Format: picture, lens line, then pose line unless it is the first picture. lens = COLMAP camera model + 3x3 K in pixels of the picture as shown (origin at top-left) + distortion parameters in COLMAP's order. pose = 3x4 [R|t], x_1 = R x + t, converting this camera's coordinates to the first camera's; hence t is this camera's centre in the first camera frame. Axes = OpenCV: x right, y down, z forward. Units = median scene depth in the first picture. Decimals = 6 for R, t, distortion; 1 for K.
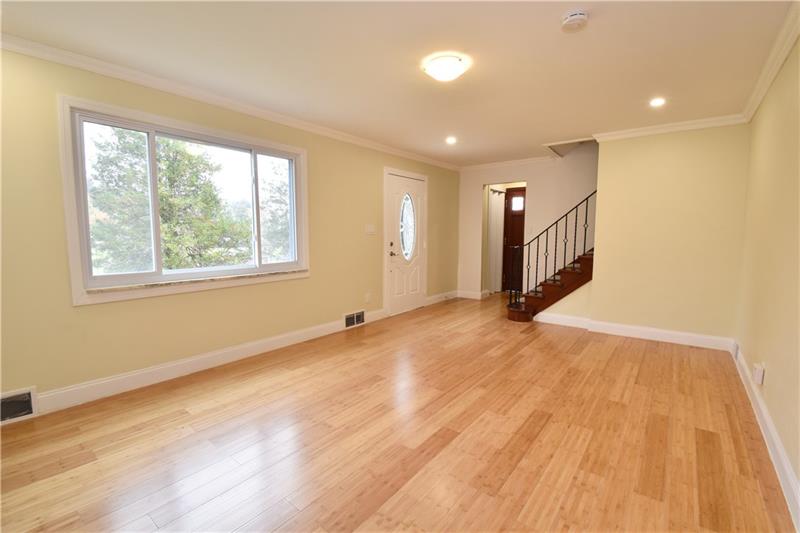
lens RADIAL K [[355.8, 0, 402.7], [0, 355.8, 252.6], [0, 0, 1]] dist [0.016948, -0.020221]
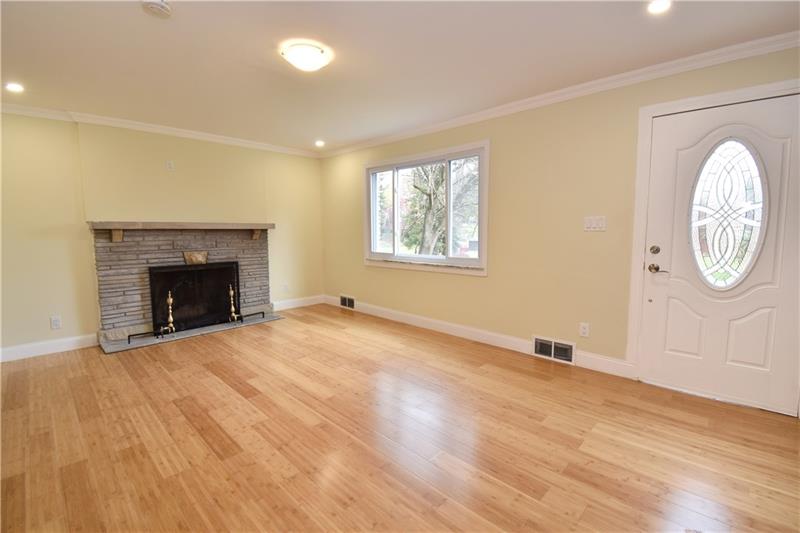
lens RADIAL K [[355.8, 0, 402.7], [0, 355.8, 252.6], [0, 0, 1]] dist [0.016948, -0.020221]
pose [[-0.104509, 0.064907, -0.992404, 1.106735], [-0.049438, 0.996295, 0.070368, -0.079614], [0.993294, 0.056417, -0.100913, 1.417754]]
